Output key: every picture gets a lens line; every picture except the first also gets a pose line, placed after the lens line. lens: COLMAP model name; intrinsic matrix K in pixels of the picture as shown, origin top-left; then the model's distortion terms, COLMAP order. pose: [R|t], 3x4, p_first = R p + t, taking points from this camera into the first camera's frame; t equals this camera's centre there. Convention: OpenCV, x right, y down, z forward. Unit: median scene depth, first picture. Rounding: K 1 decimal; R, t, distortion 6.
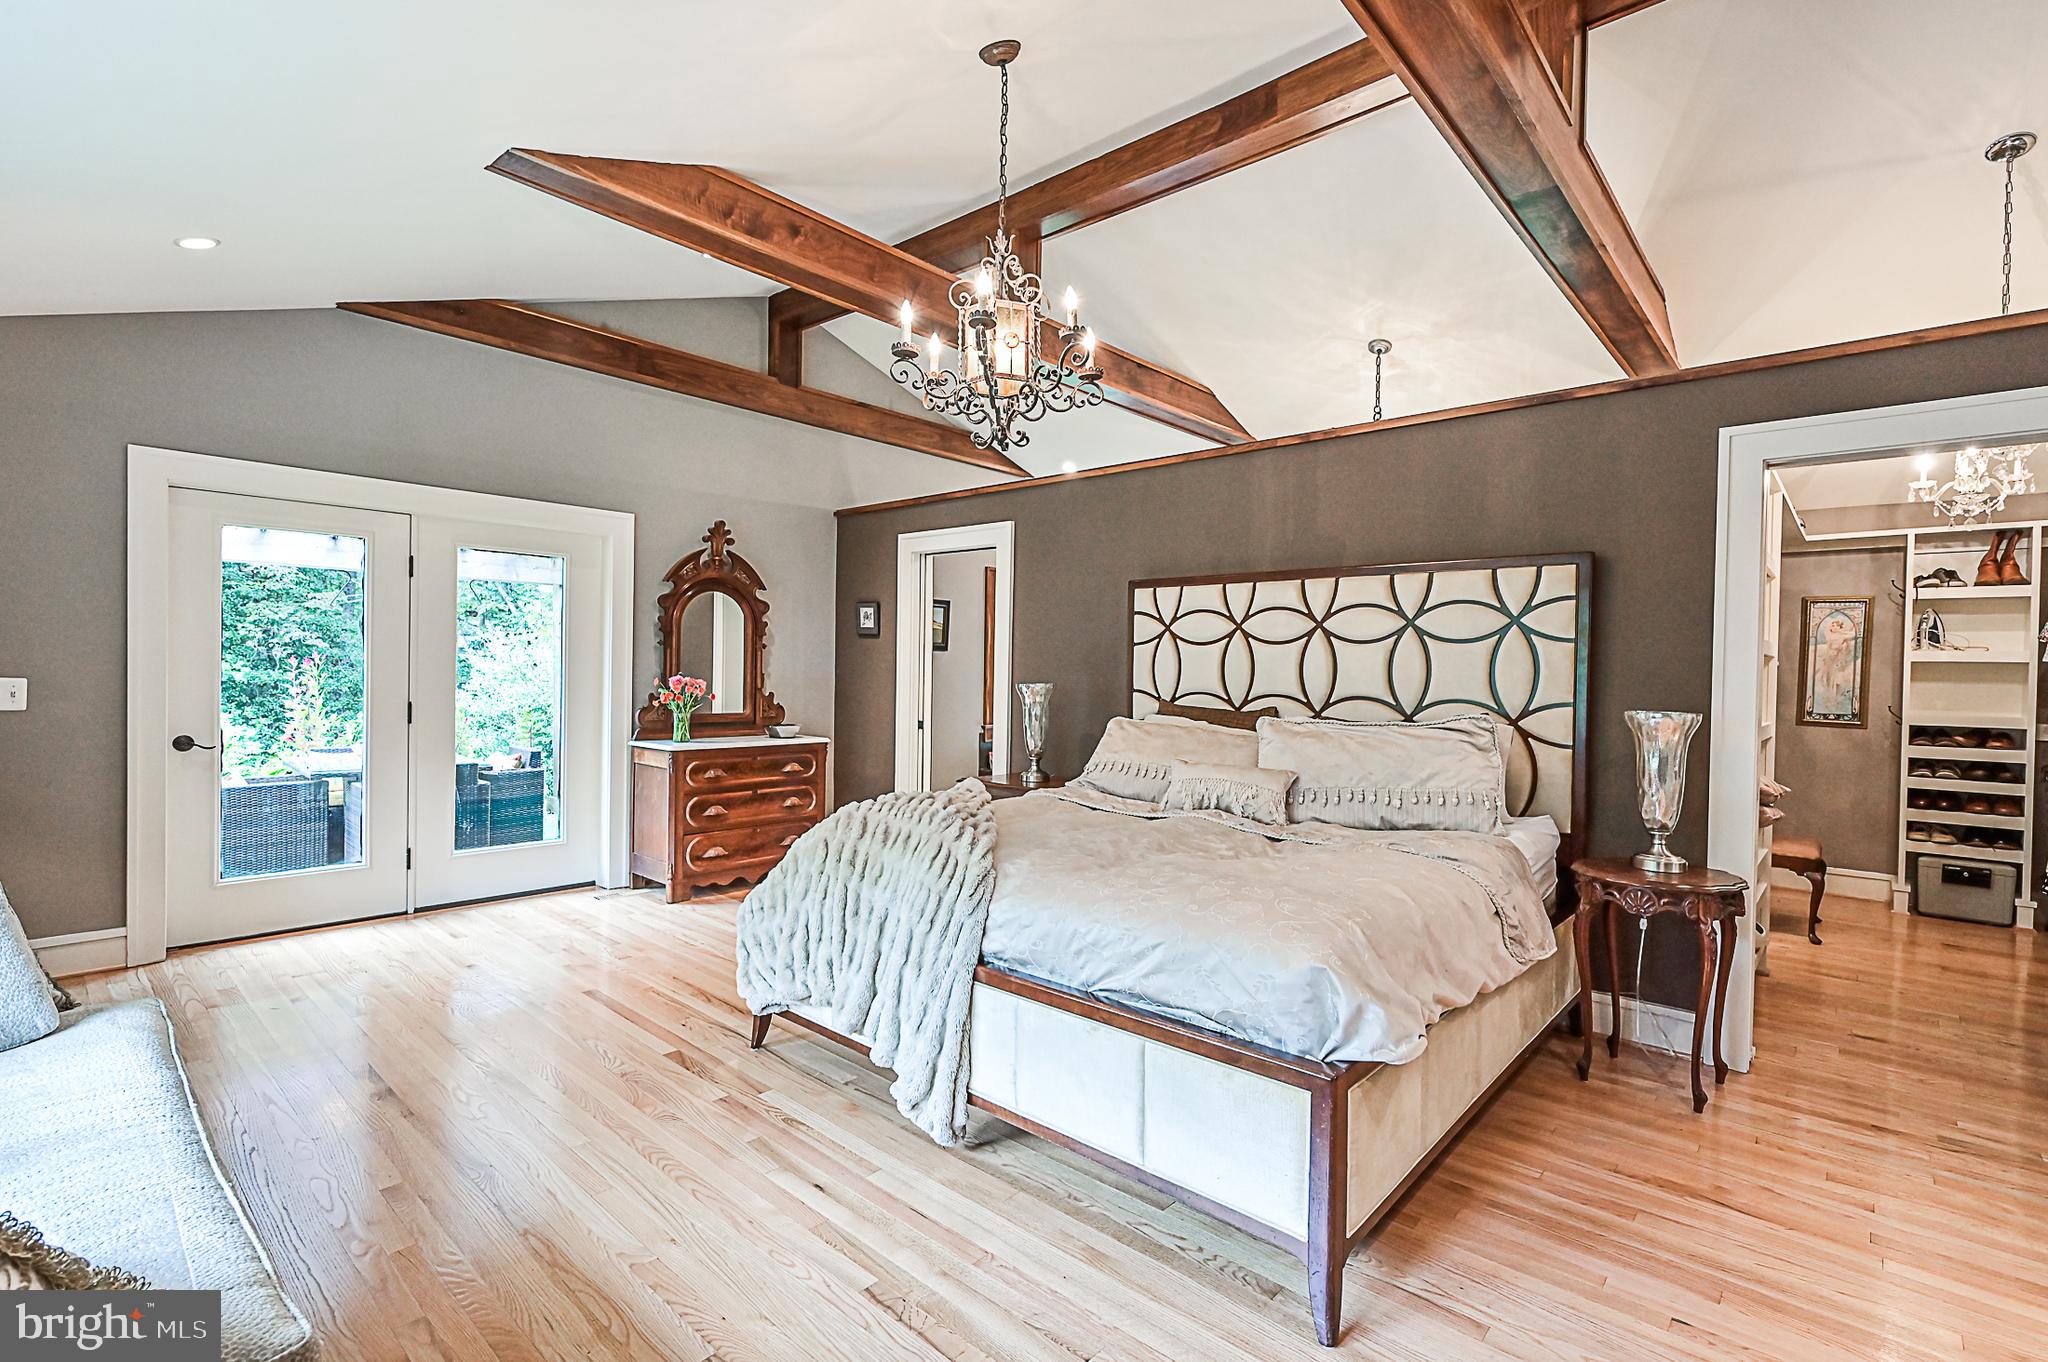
lens RADIAL K [[981.8, 0, 987.6], [0, 981.8, 684.6], [0, 0, 1]] dist [0.000064, 0.000827]
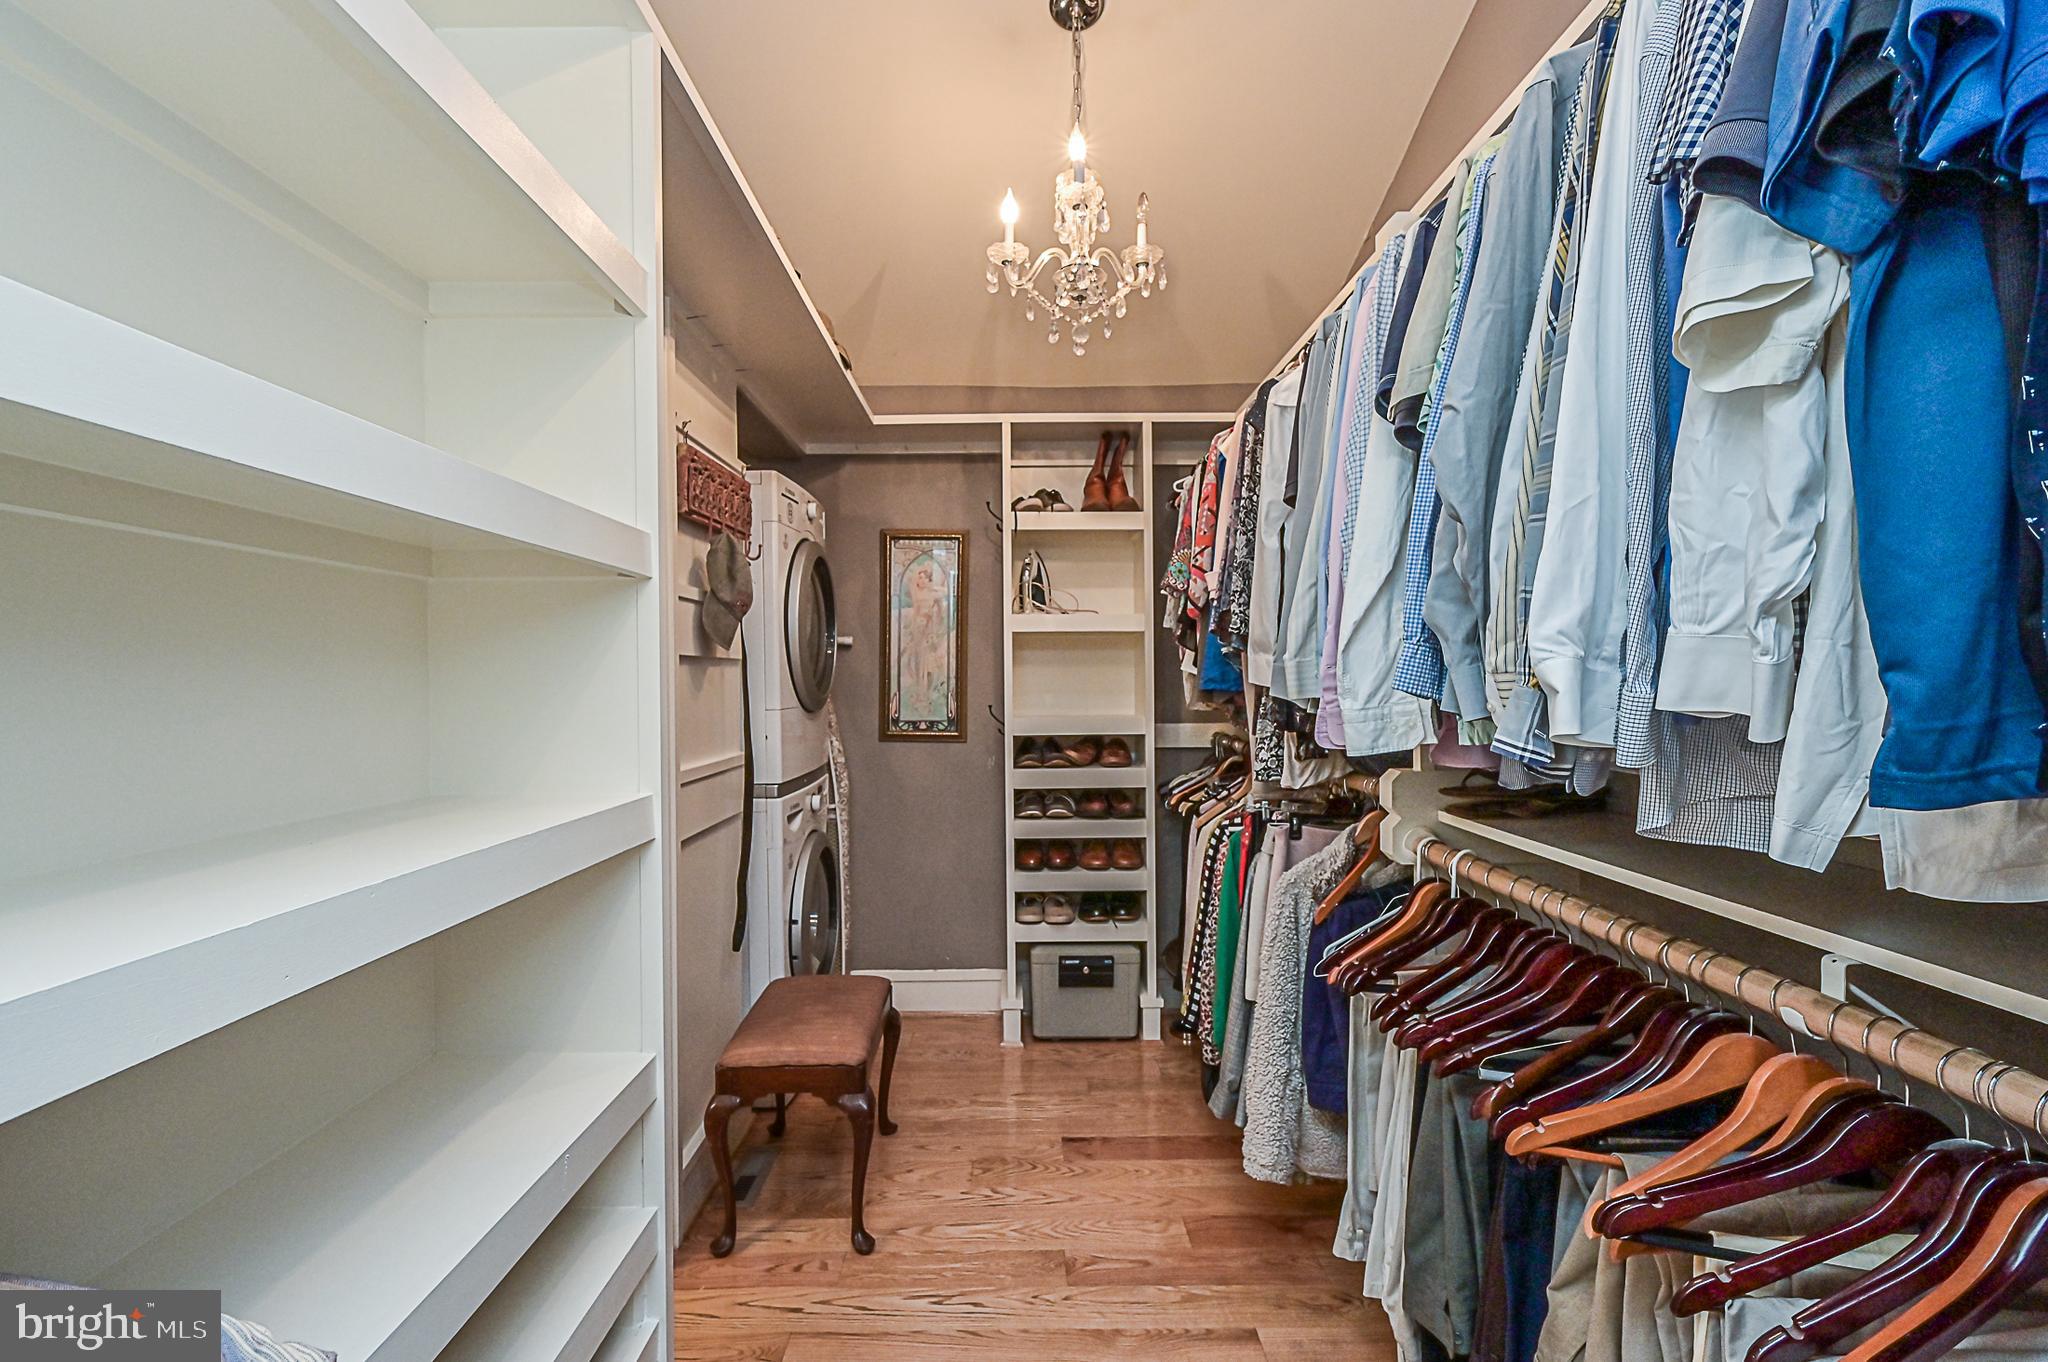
lens RADIAL K [[981.8, 0, 1023.2], [0, 981.8, 679.9], [0, 0, 1]] dist [0.000064, 0.000827]
pose [[0.735552, -0.021153, 0.677138, 0.531538], [0.029890, 0.999552, -0.001243, 0.007452], [-0.676809, 0.021154, 0.735855, 0.547369]]
